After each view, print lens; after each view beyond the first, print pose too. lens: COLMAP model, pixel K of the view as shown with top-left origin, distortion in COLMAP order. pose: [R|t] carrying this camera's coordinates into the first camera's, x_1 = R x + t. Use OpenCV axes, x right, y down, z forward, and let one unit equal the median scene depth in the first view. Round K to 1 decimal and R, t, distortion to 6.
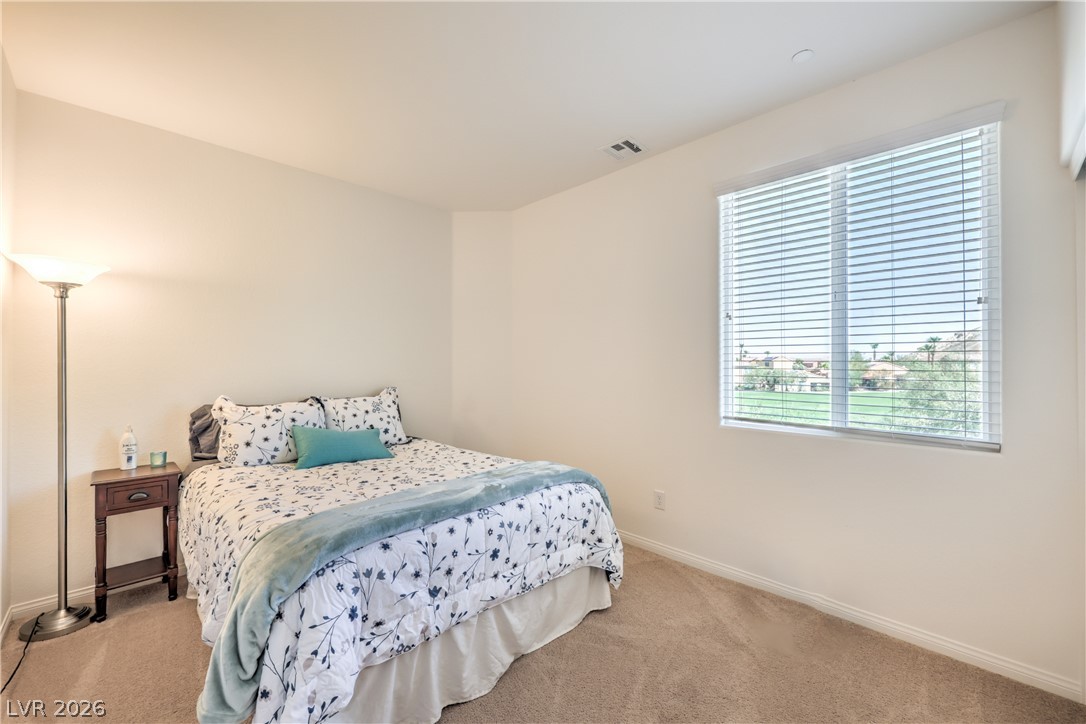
lens RADIAL K [[440.9, 0, 543.3], [0, 440.9, 362.1], [0, 0, 1]] dist [-0.001982, -0.000656]
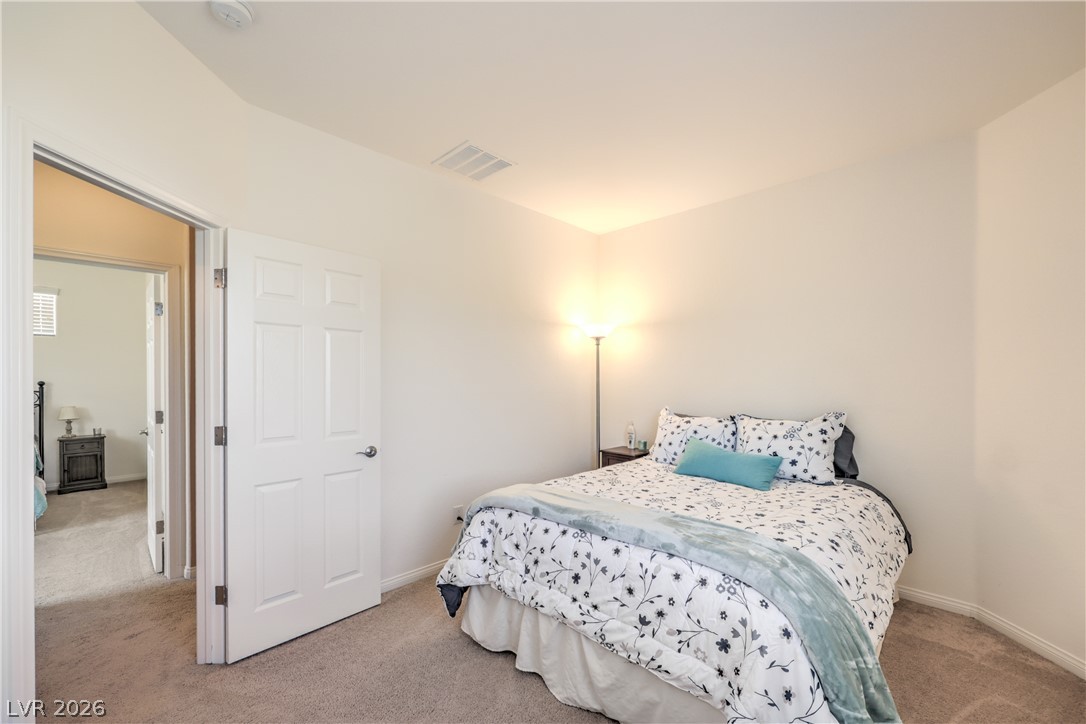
lens RADIAL K [[440.9, 0, 534.6], [0, 440.9, 380.8], [0, 0, 1]] dist [-0.001982, -0.000656]
pose [[0.003277, 0.006880, -0.999971, 0.756682], [0.004782, 0.999965, 0.006896, -0.014283], [0.999983, -0.004804, 0.003244, 0.778490]]
